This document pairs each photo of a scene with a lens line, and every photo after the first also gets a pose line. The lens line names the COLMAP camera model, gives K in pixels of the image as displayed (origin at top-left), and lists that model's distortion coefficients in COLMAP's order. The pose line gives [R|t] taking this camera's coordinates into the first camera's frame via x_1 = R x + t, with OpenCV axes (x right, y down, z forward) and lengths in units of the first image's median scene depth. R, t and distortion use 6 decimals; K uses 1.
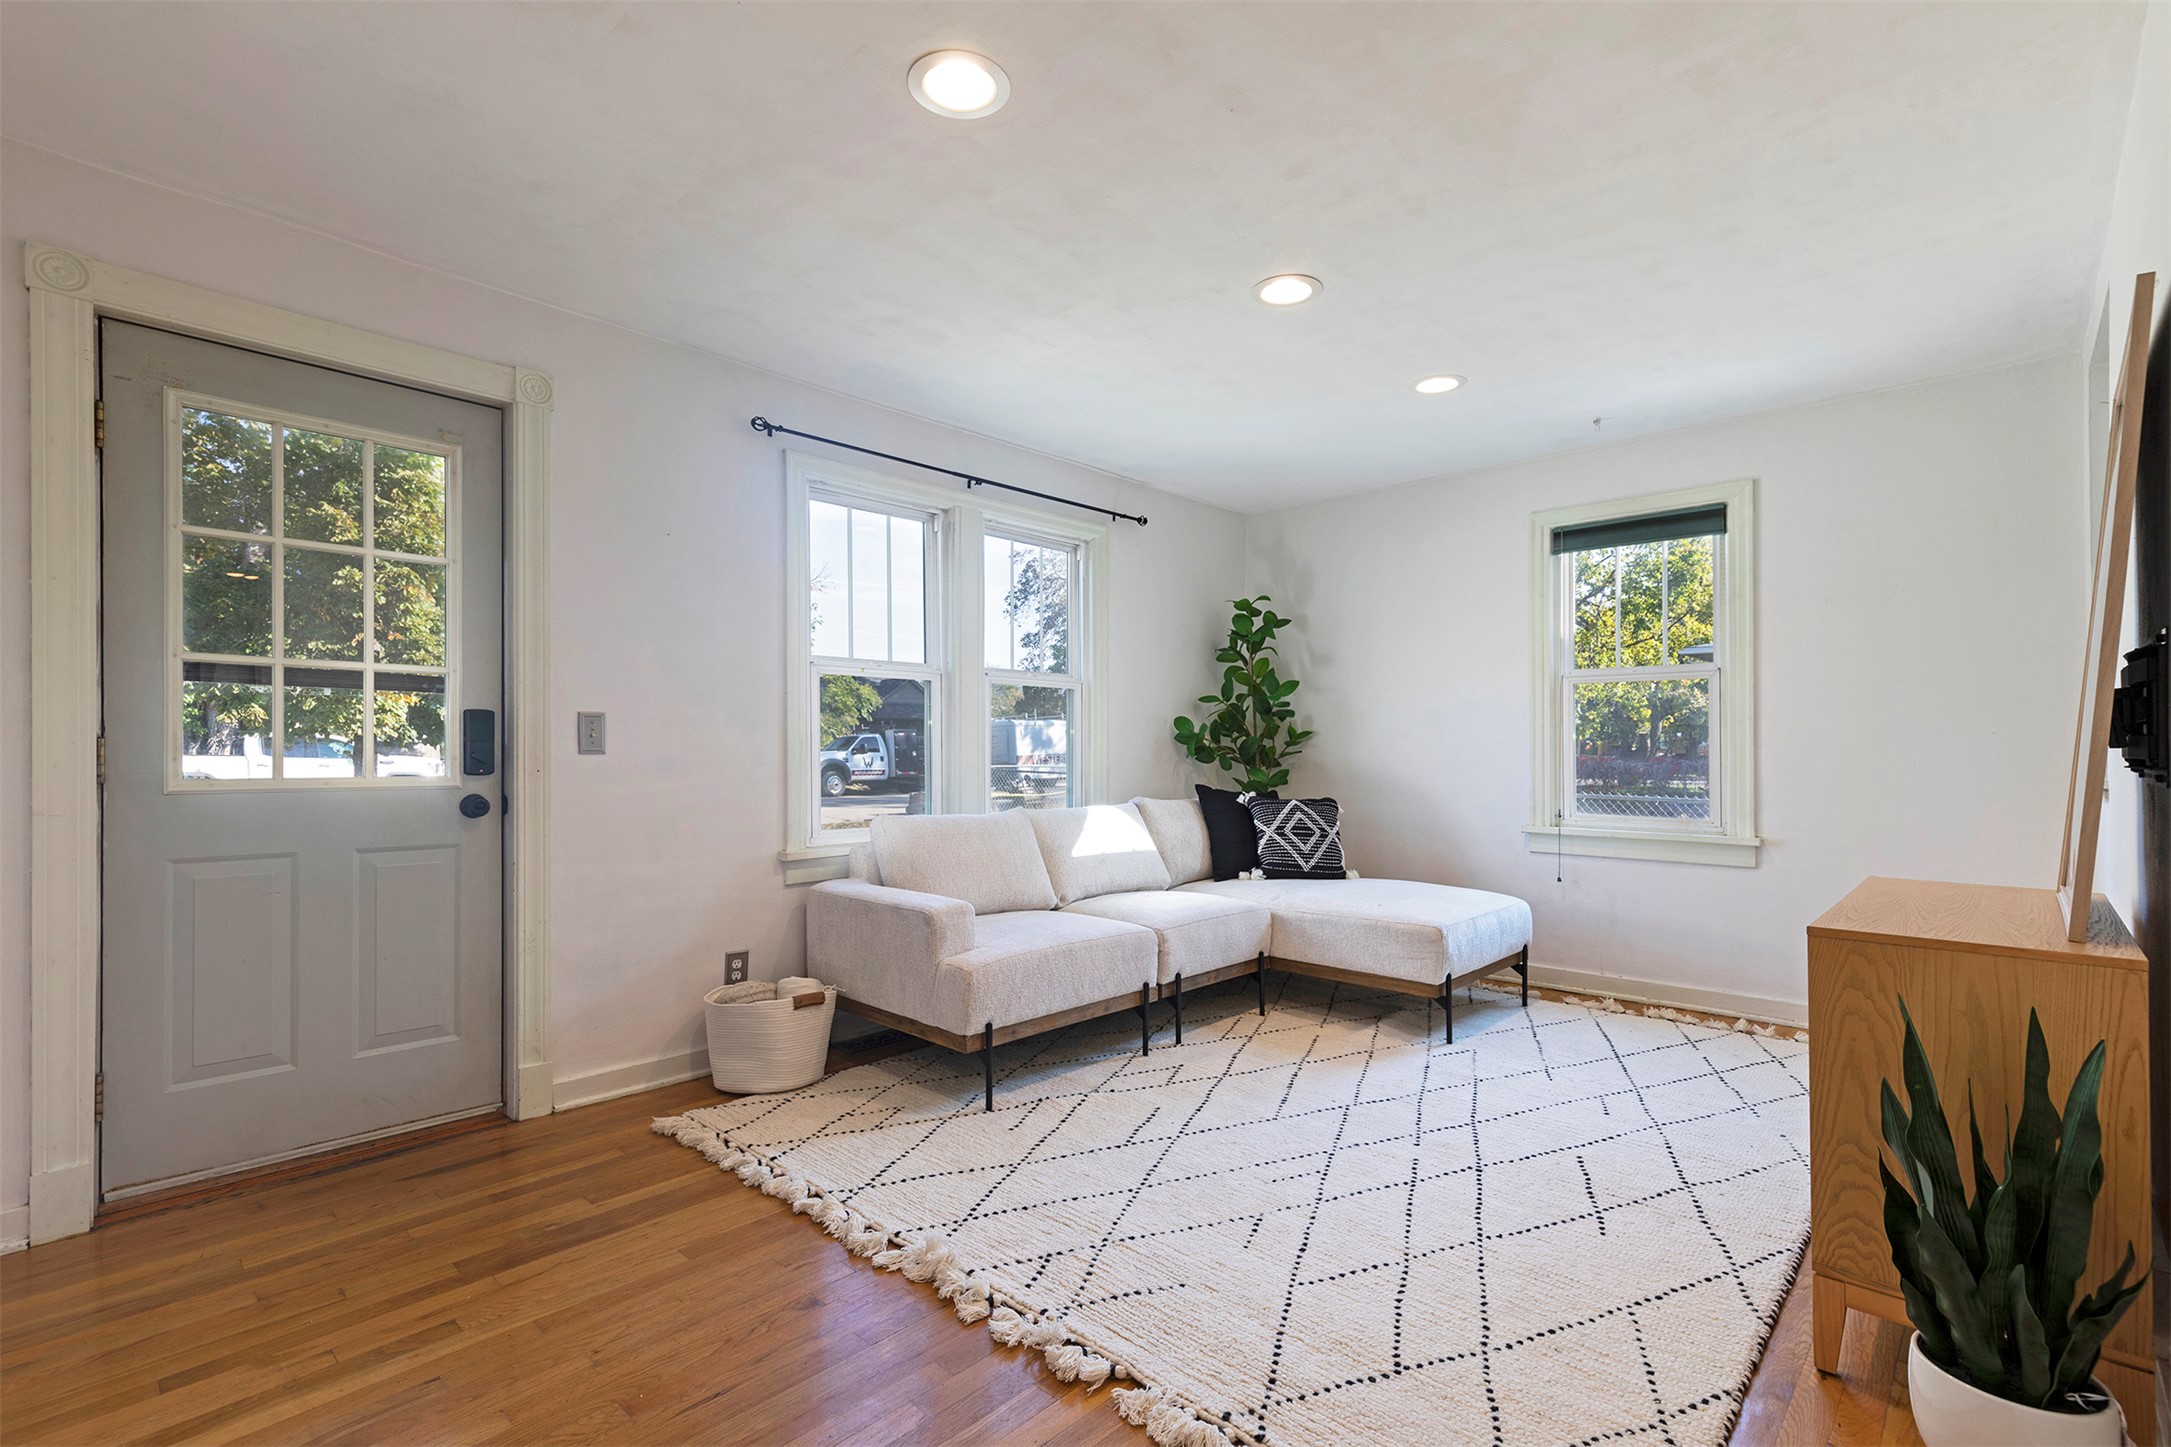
lens RADIAL K [[976.7, 0, 1093.6], [0, 976.7, 739.4], [0, 0, 1]] dist [0.009899, -0.000063]
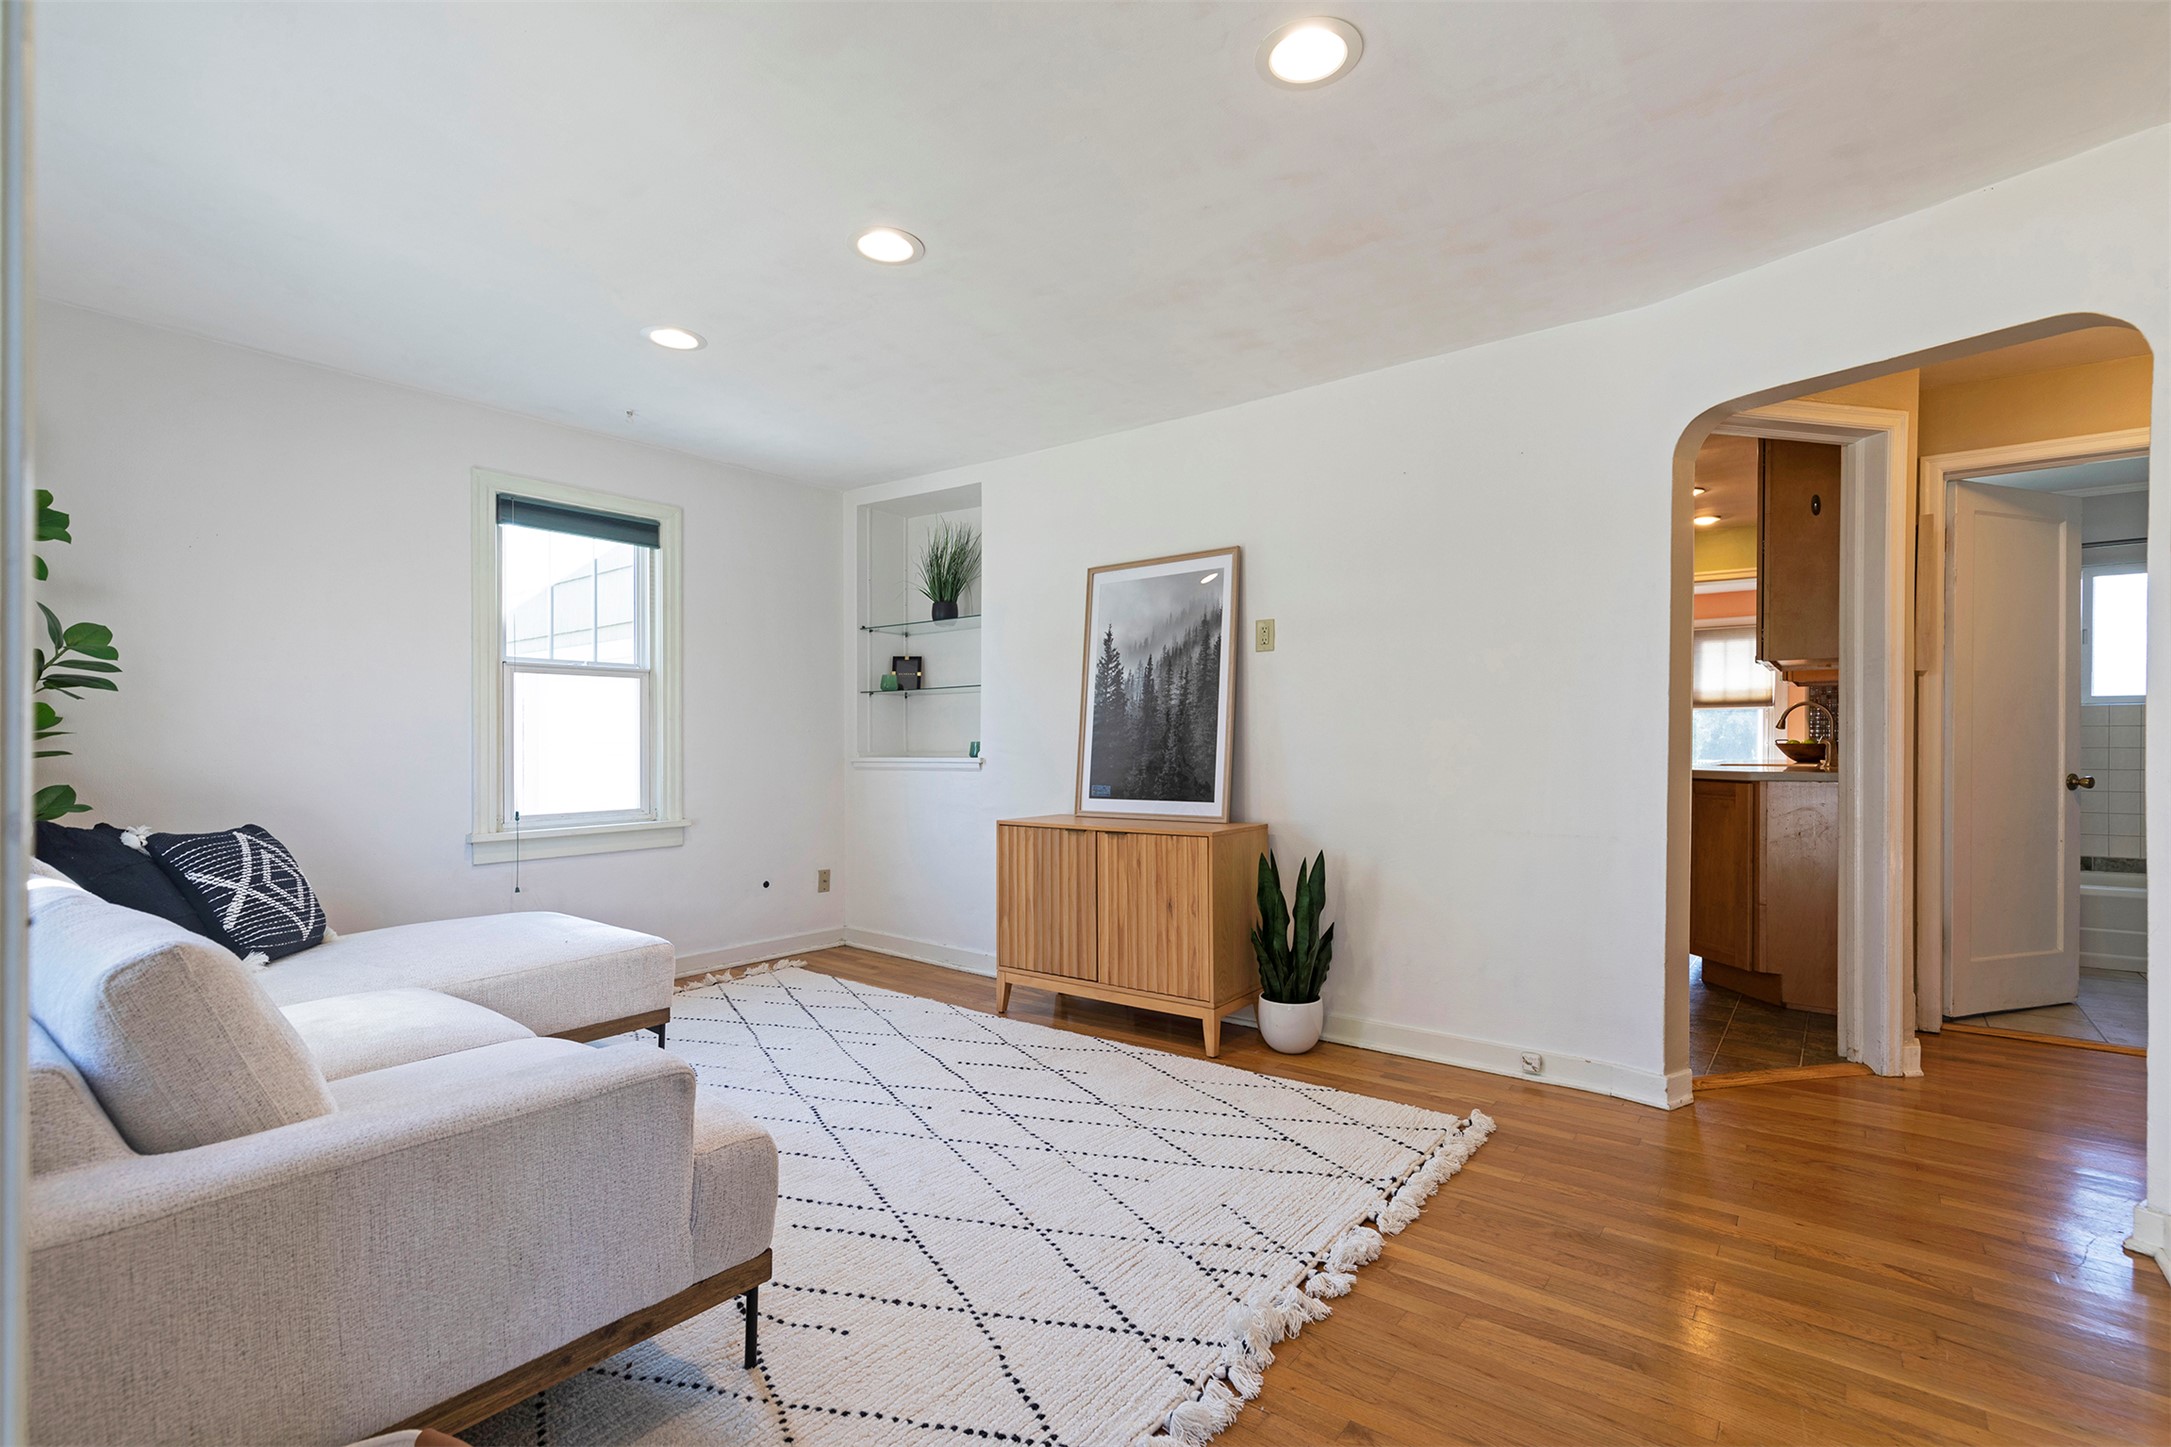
lens RADIAL K [[976.7, 0, 1093.6], [0, 976.7, 739.4], [0, 0, 1]] dist [0.009899, -0.000063]
pose [[-0.086605, -0.001778, 0.996241, -0.618433], [-0.005520, 0.999984, 0.001305, 0.002488], [-0.996227, -0.005386, -0.086613, 0.740340]]
